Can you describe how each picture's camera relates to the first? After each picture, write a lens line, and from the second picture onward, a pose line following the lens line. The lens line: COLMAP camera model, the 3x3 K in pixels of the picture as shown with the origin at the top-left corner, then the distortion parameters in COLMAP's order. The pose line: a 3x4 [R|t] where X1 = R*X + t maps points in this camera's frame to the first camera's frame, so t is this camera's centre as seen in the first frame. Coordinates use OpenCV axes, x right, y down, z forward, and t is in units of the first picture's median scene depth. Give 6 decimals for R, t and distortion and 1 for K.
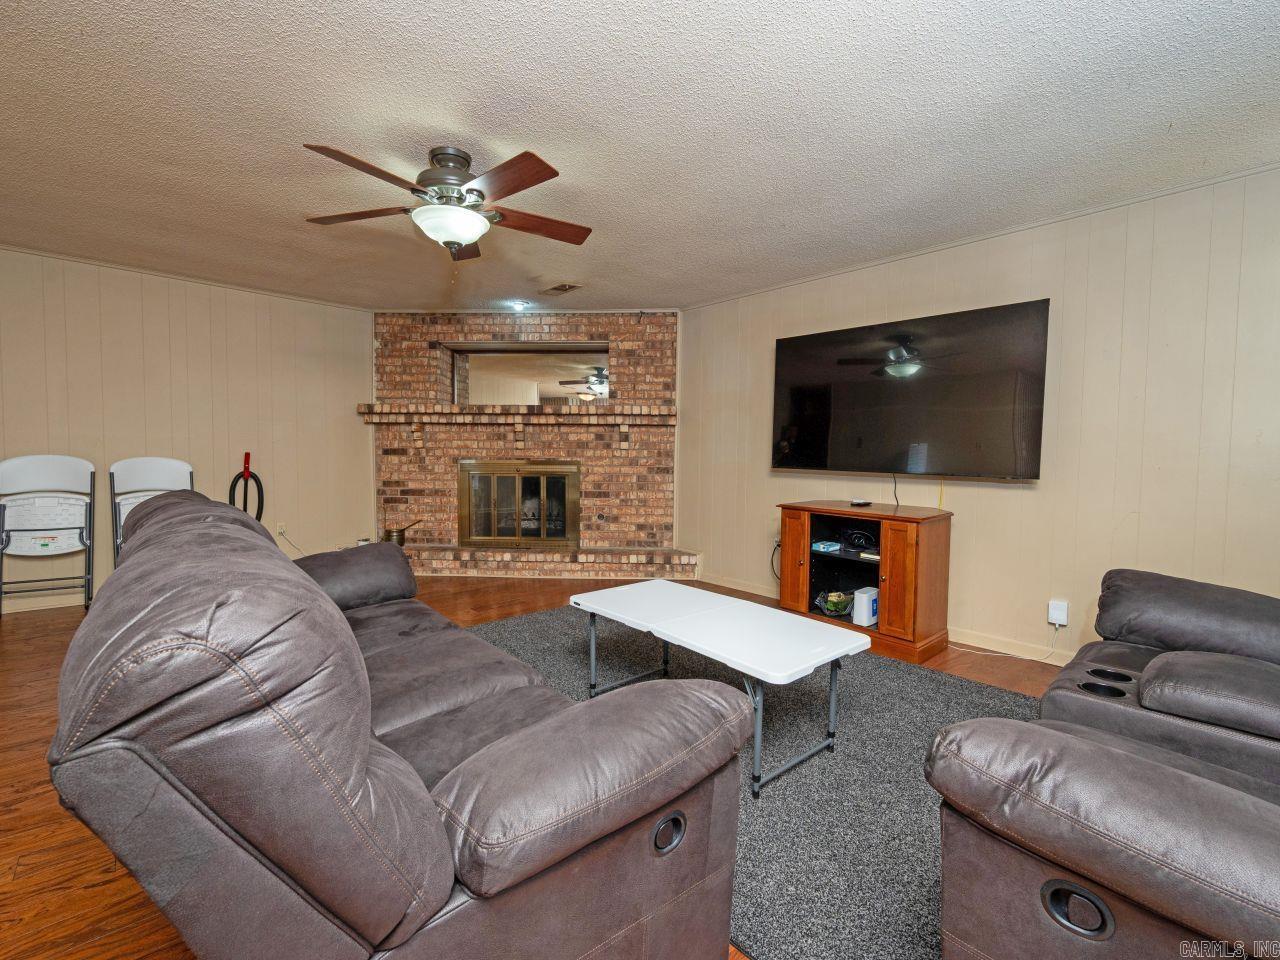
lens RADIAL K [[564.5, 0, 642.6], [0, 564.5, 478.4], [0, 0, 1]] dist [-0.002866, -0.000599]
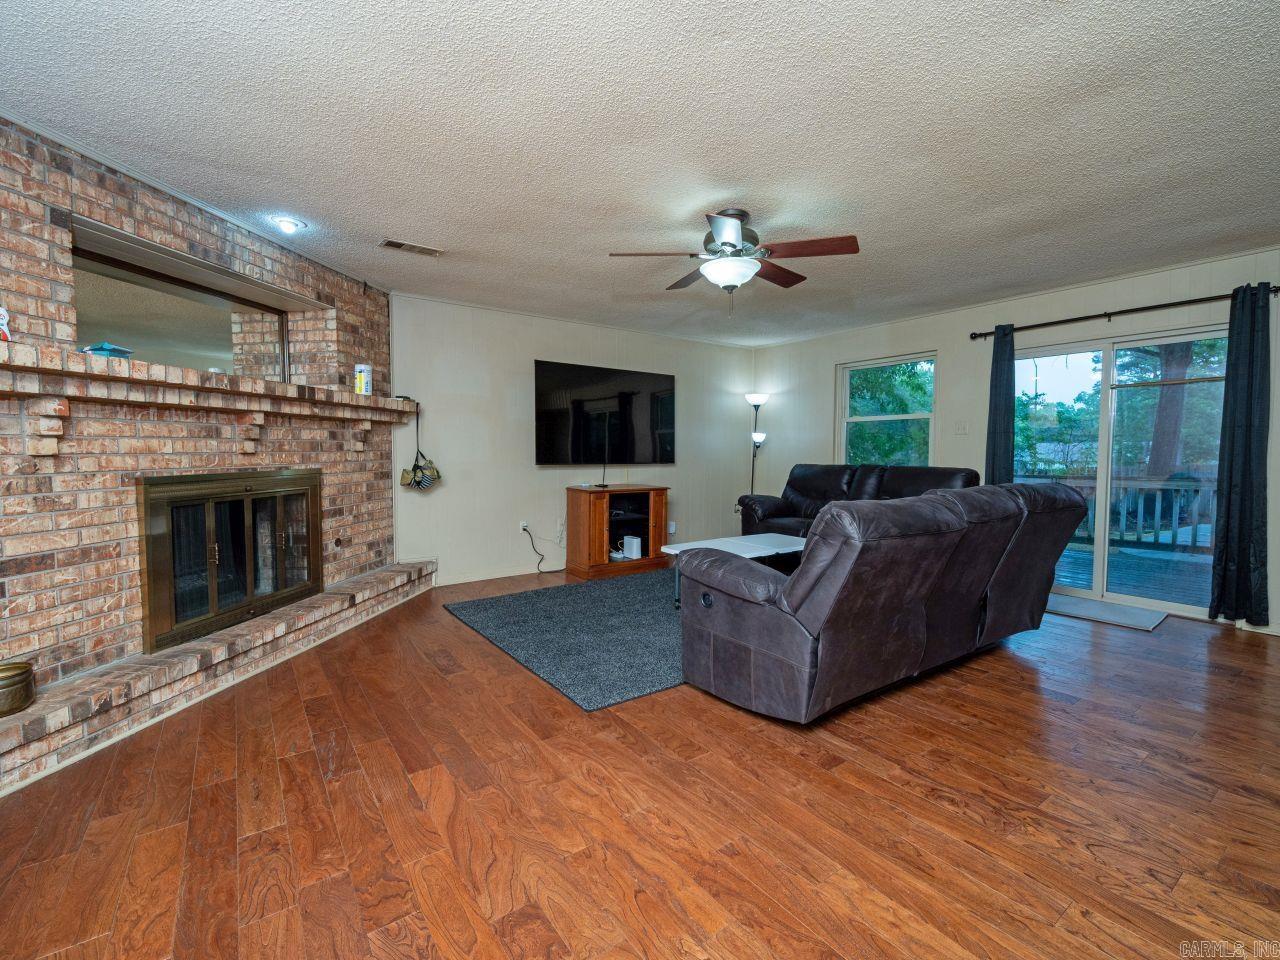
lens RADIAL K [[564.5, 0, 642.6], [0, 564.5, 478.4], [0, 0, 1]] dist [-0.002866, -0.000599]
pose [[0.099638, -0.062905, 0.993033, -0.771105], [0.048687, 0.997112, 0.058278, -0.039871], [-0.993832, 0.042541, 0.102413, 0.520271]]
